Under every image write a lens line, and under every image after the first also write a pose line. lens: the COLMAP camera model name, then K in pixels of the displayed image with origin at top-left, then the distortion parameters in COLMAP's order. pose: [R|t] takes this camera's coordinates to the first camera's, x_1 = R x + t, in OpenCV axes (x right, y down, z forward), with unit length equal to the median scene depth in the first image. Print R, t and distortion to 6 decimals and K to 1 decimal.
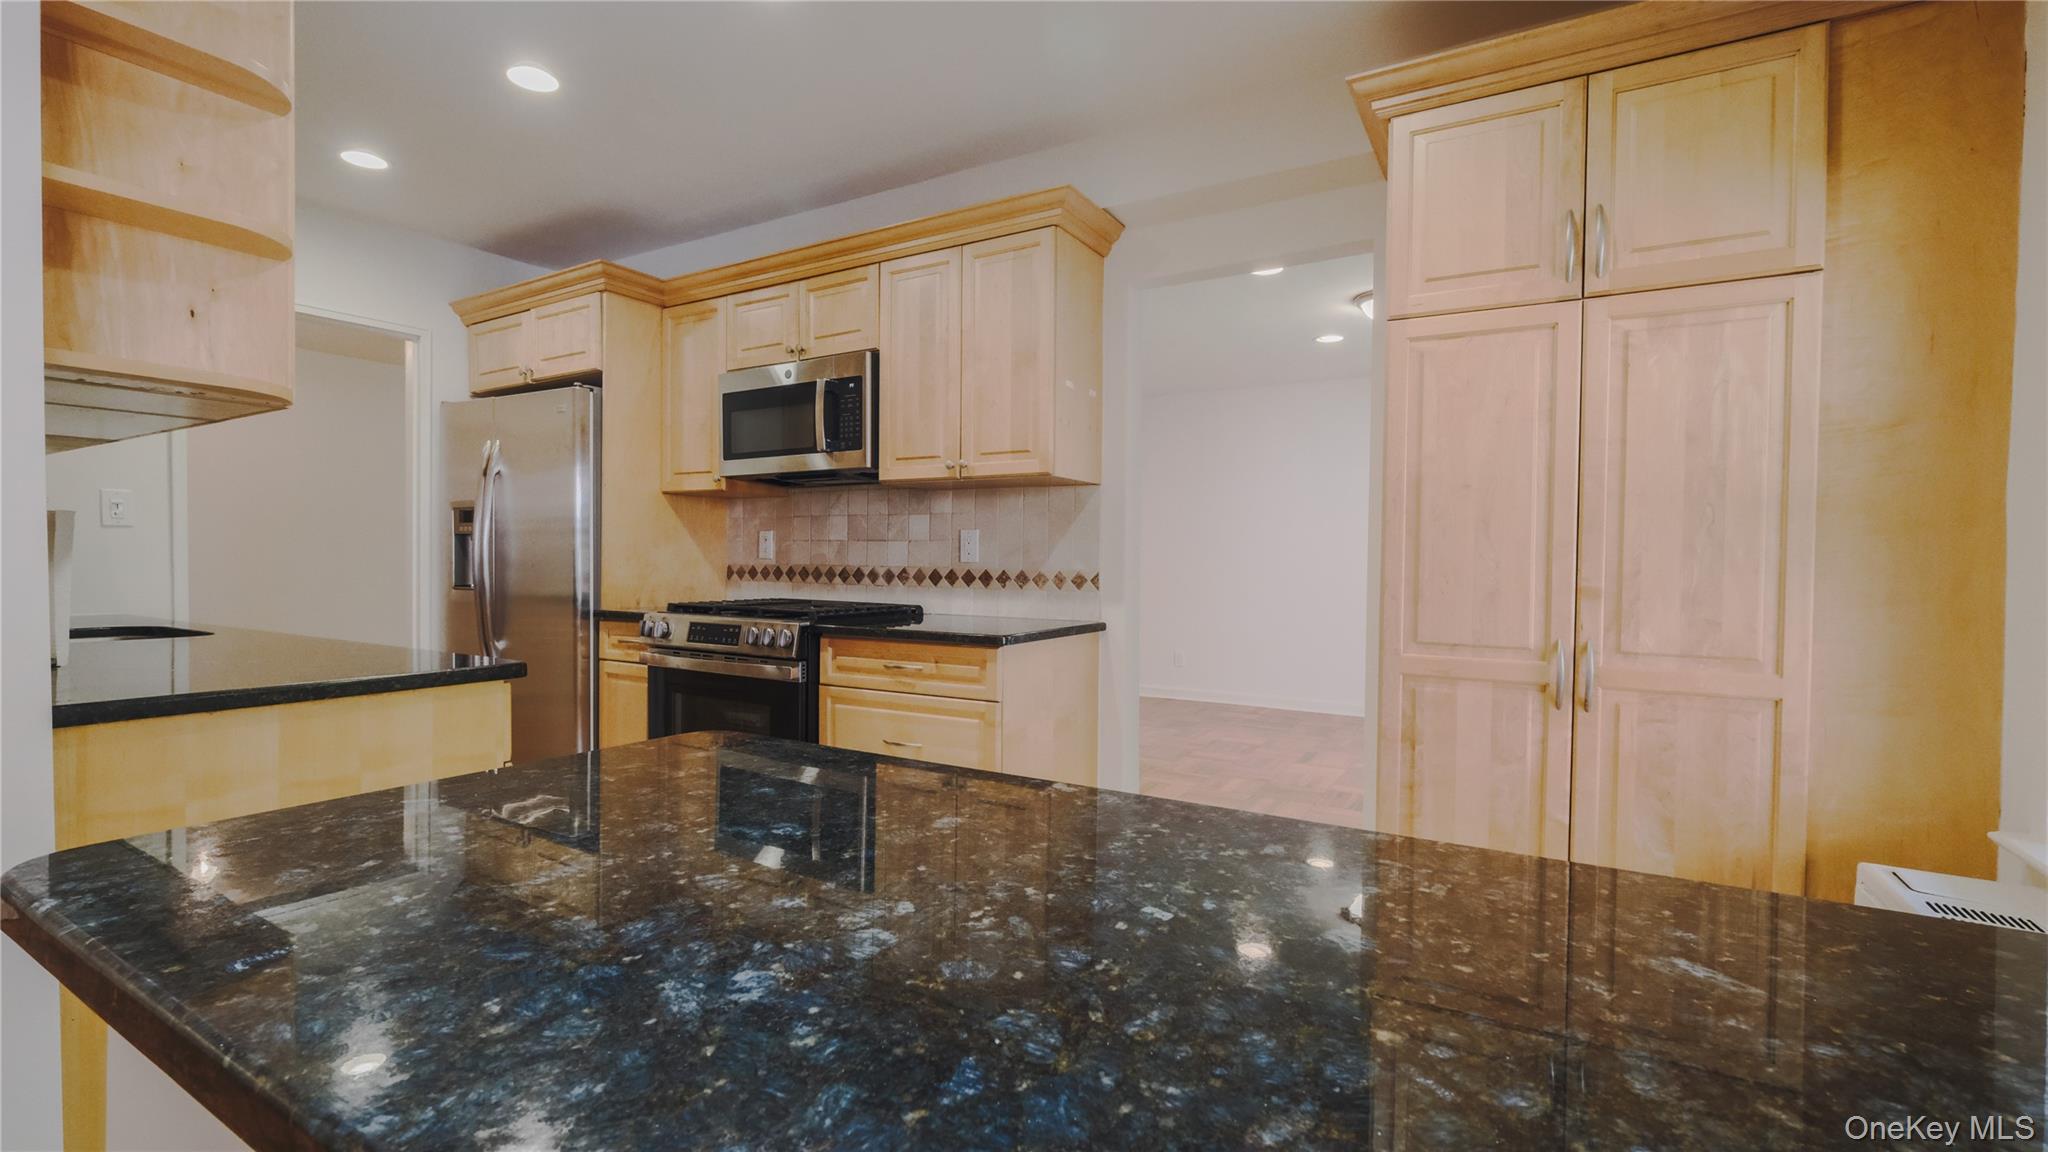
lens RADIAL K [[889.9, 0, 1024.0], [0, 889.9, 576.0], [0, 0, 1]] dist [0.000784, 0.000115]
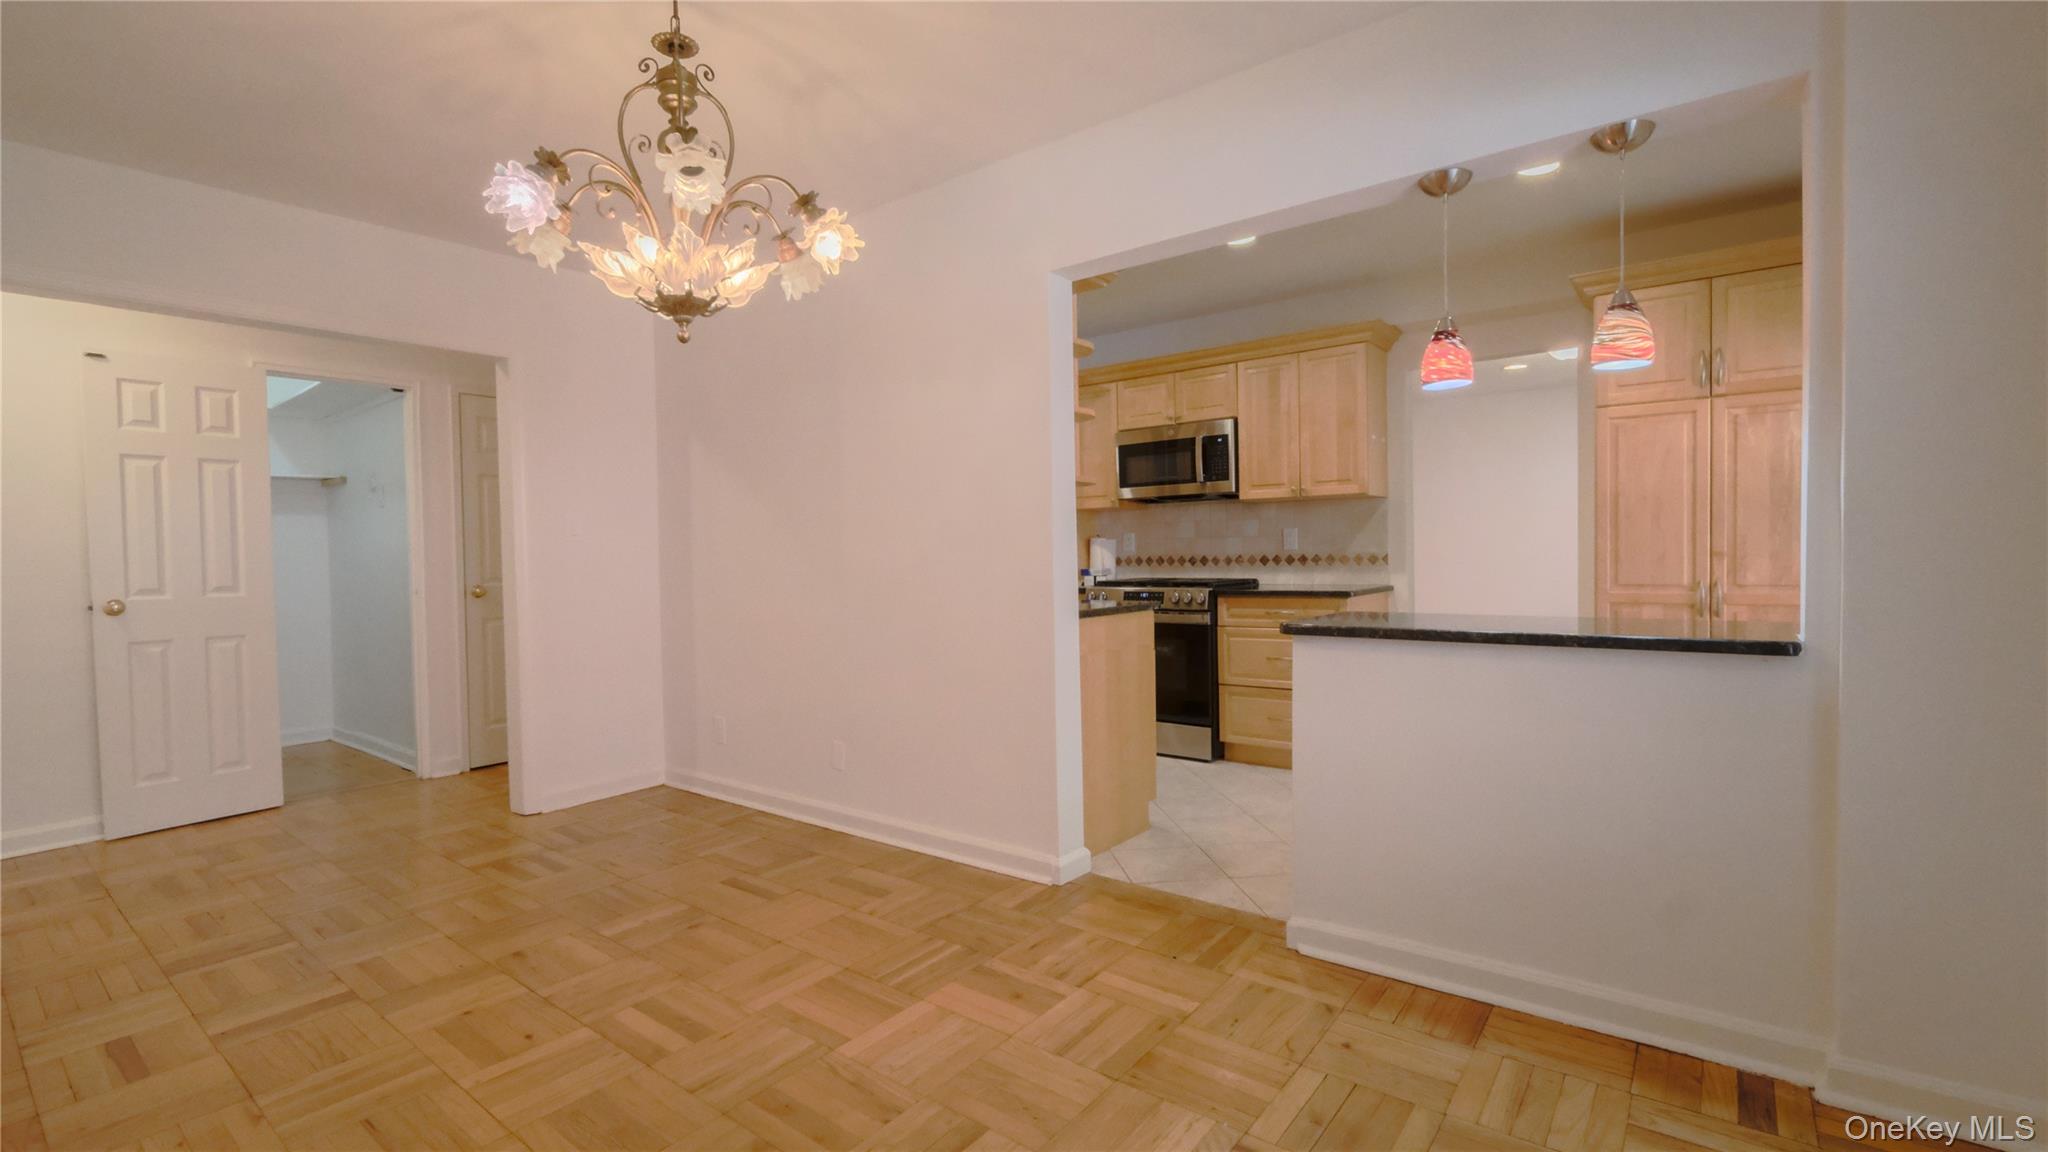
lens RADIAL K [[895.3, 0, 1024.0], [0, 895.3, 576.0], [0, 0, 1]] dist [0.000395, -0.000050]
pose [[0.990655, -0.025689, -0.133952, -0.347717], [0.026824, 0.999618, 0.006674, 0.008225], [0.133729, -0.010205, 0.990965, -0.659453]]
